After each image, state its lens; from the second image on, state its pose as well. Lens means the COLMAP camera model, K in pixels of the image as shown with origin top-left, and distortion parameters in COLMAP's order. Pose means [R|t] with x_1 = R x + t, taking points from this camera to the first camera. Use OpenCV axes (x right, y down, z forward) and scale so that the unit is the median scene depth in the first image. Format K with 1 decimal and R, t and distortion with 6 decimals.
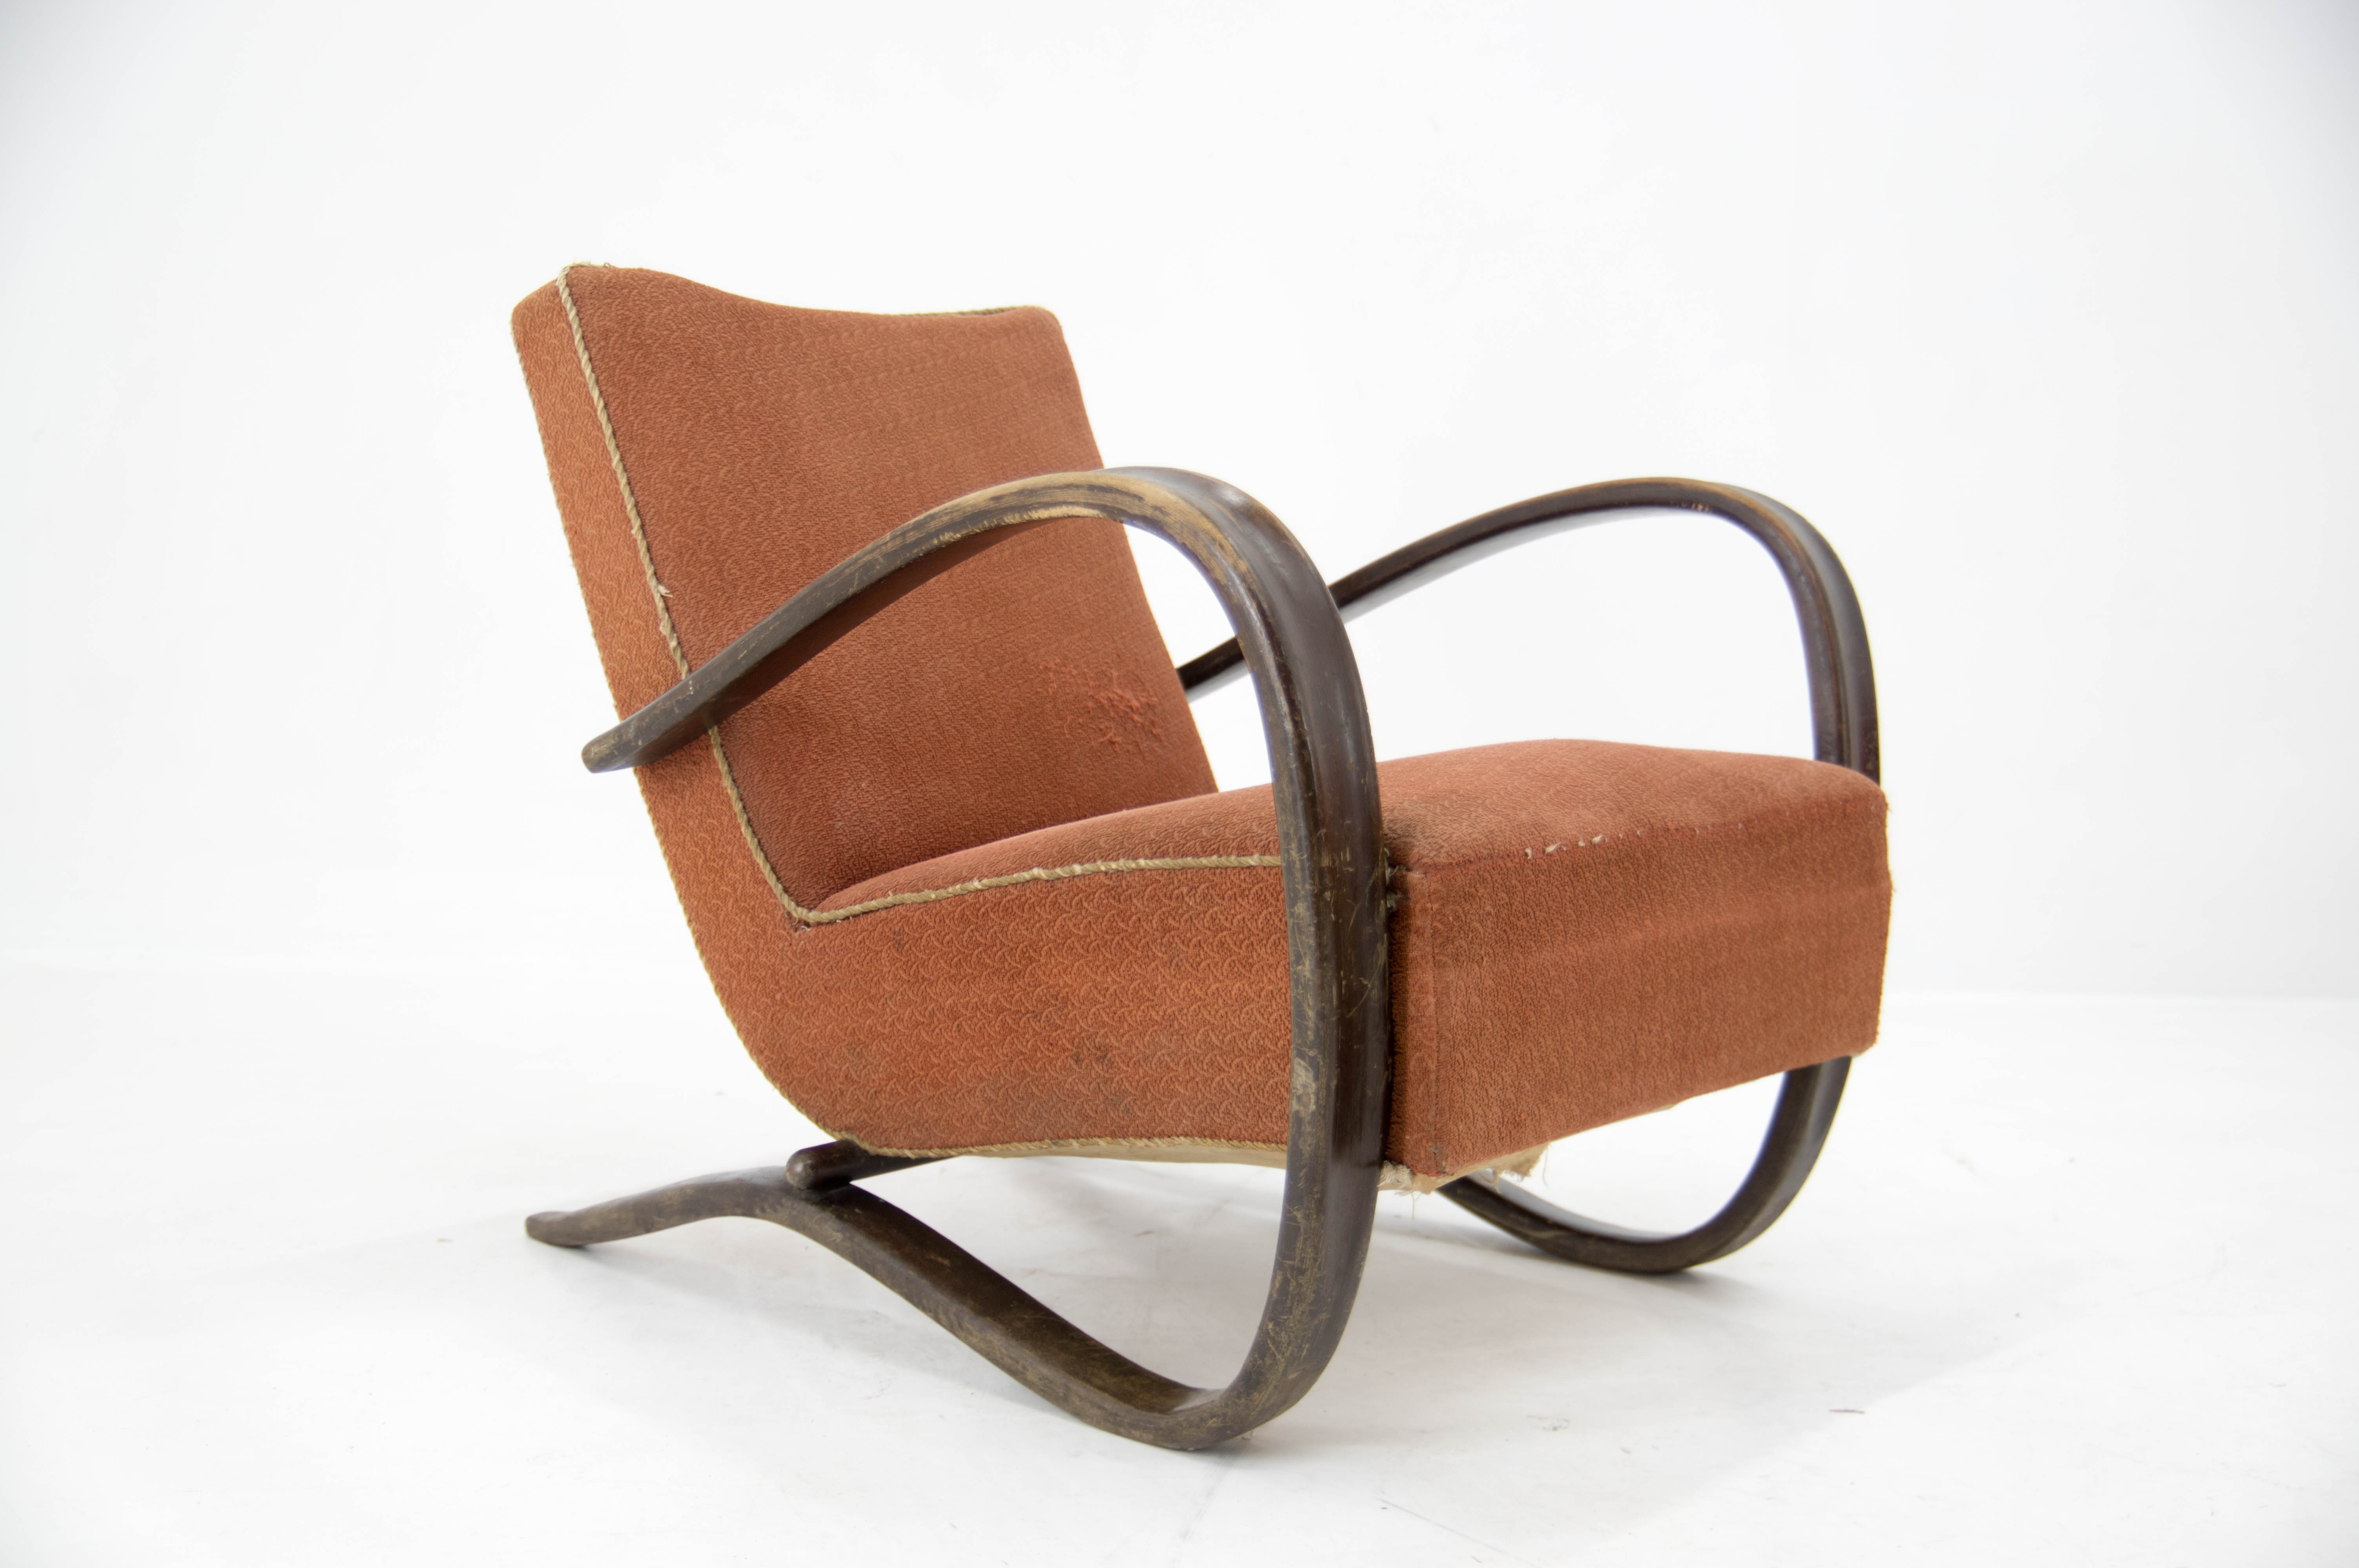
lens RADIAL K [[2988.7, 0, 1172.5], [0, 2988.7, 782.6], [0, 0, 1]] dist [-0.001948, 0.000000]
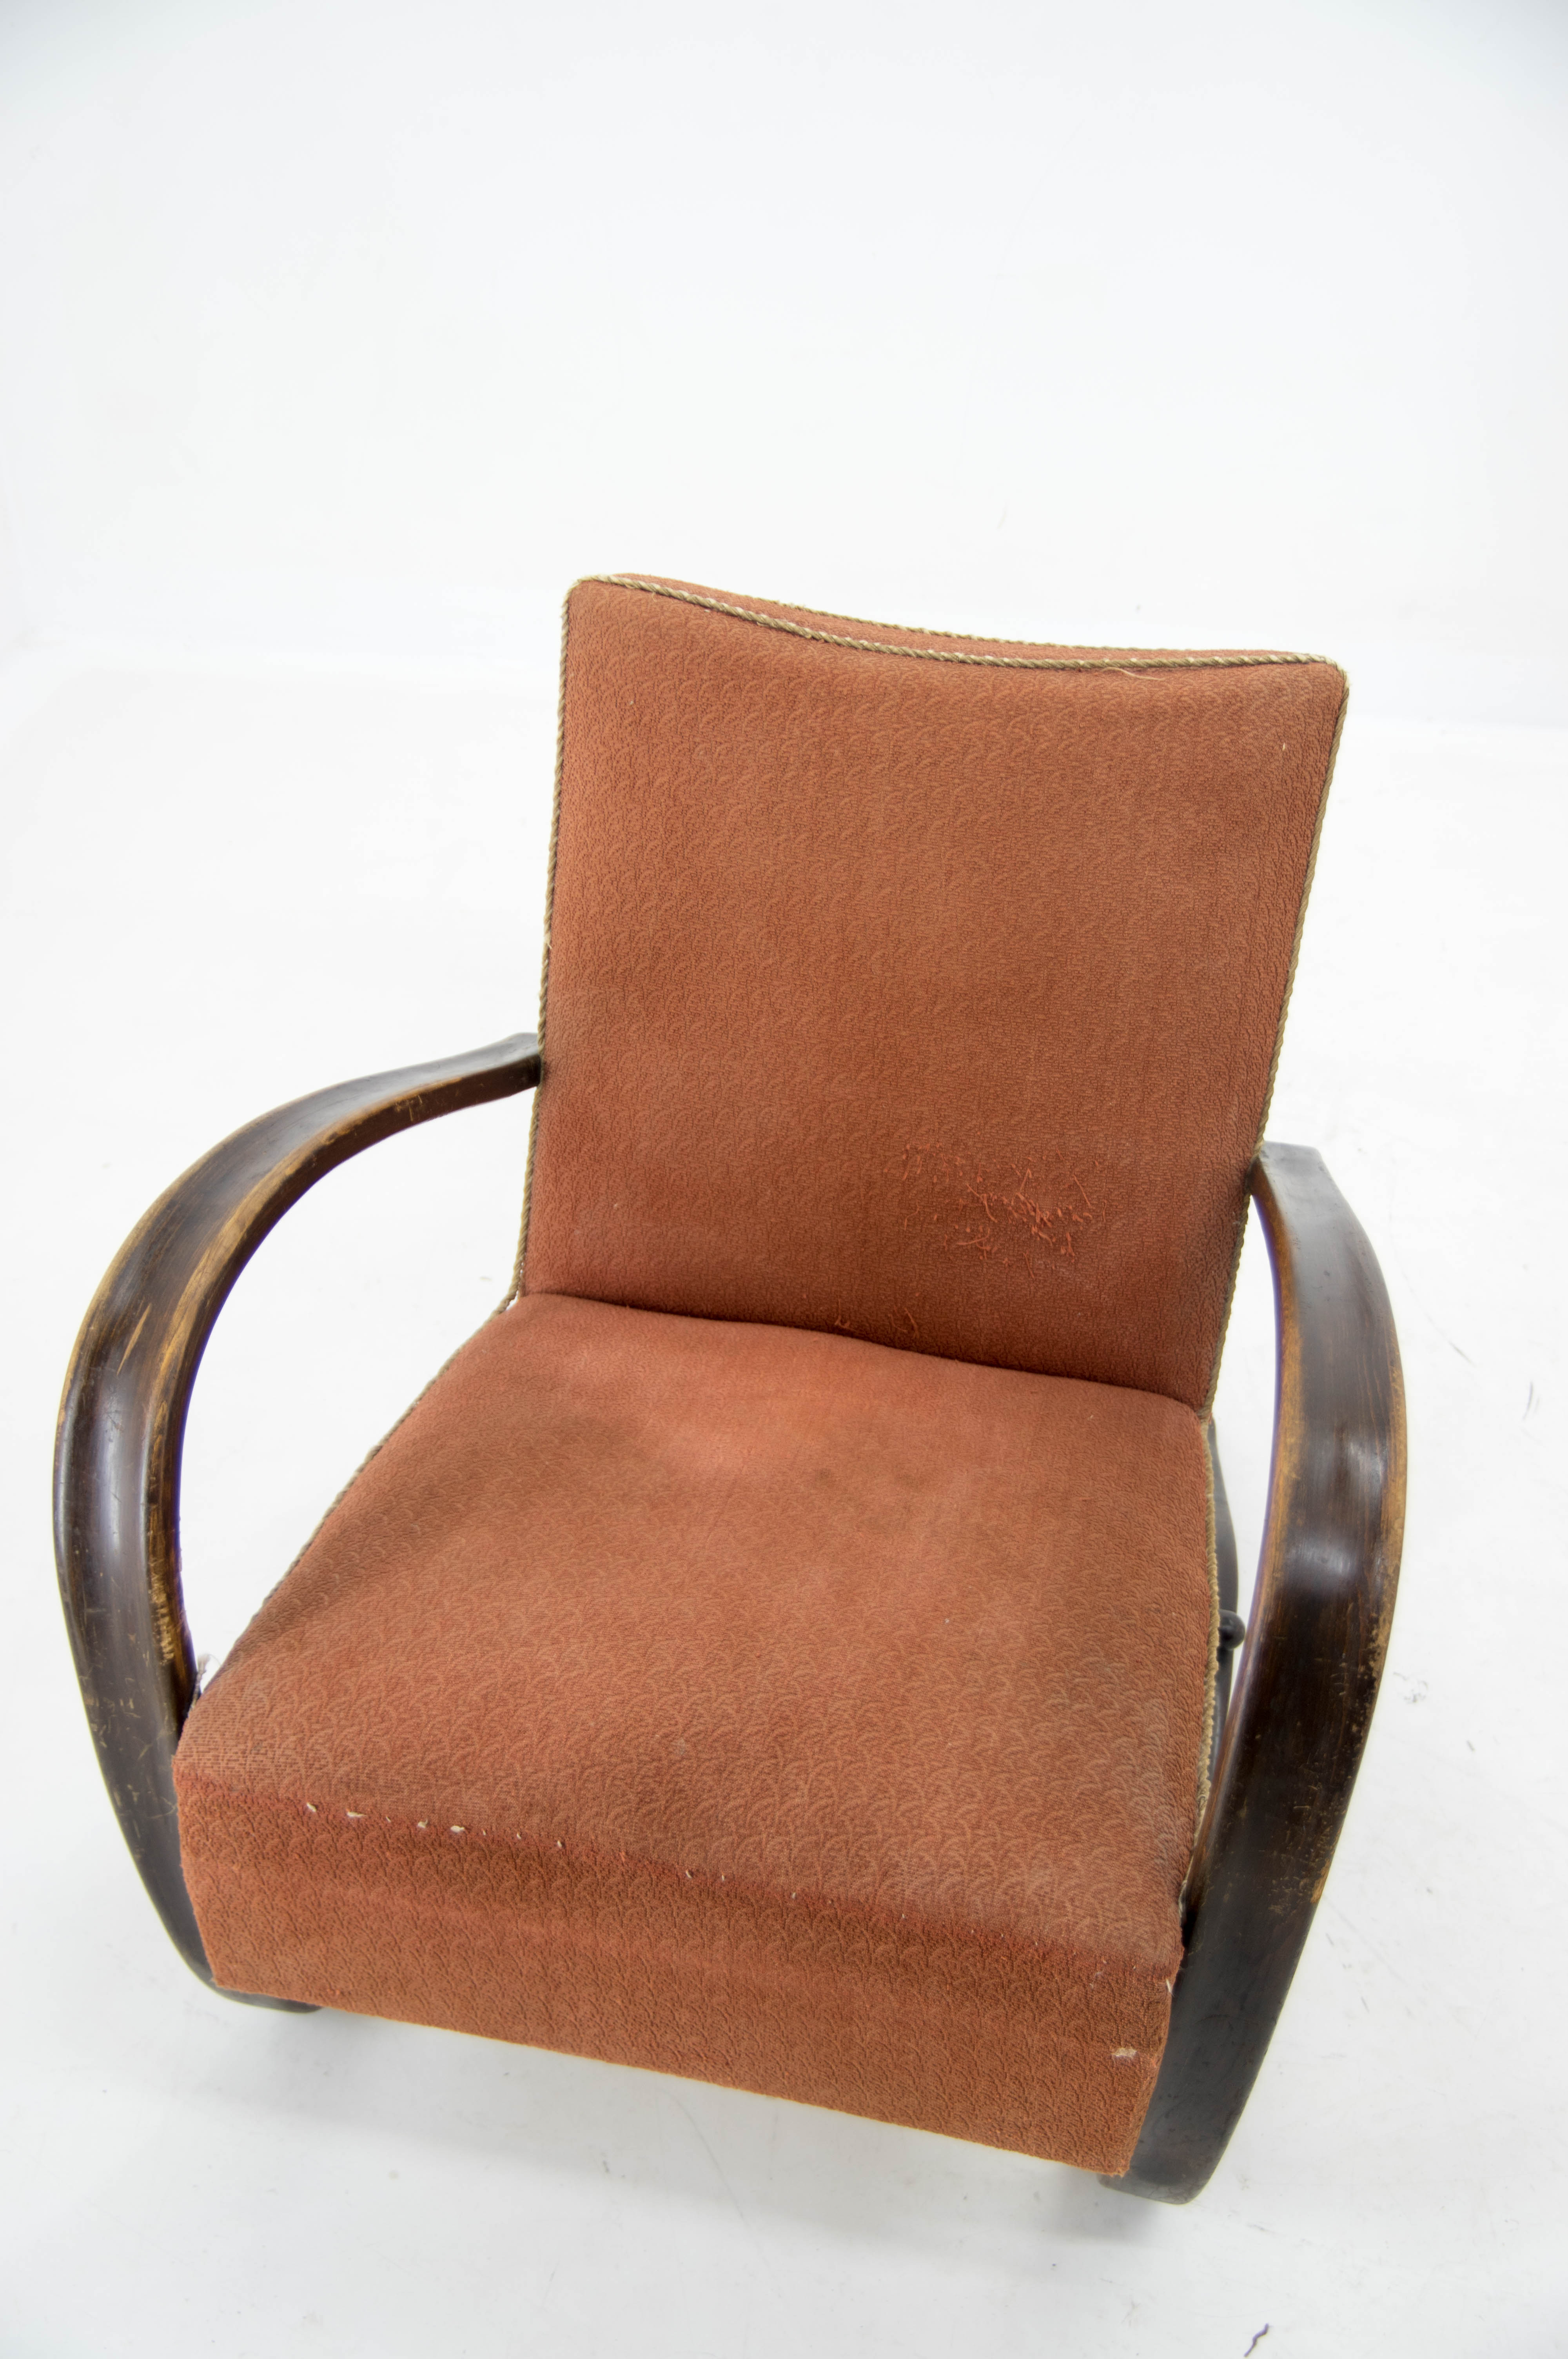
lens RADIAL K [[2689.5, 0, 795.4], [0, 2689.5, 1181.2], [0, 0, 1]] dist [-0.011413, 0.000000]
pose [[0.457552, 0.521043, -0.720528, 0.558053], [-0.099857, 0.835310, 0.540635, -0.490159], [0.883558, -0.175419, 0.434228, 0.660702]]
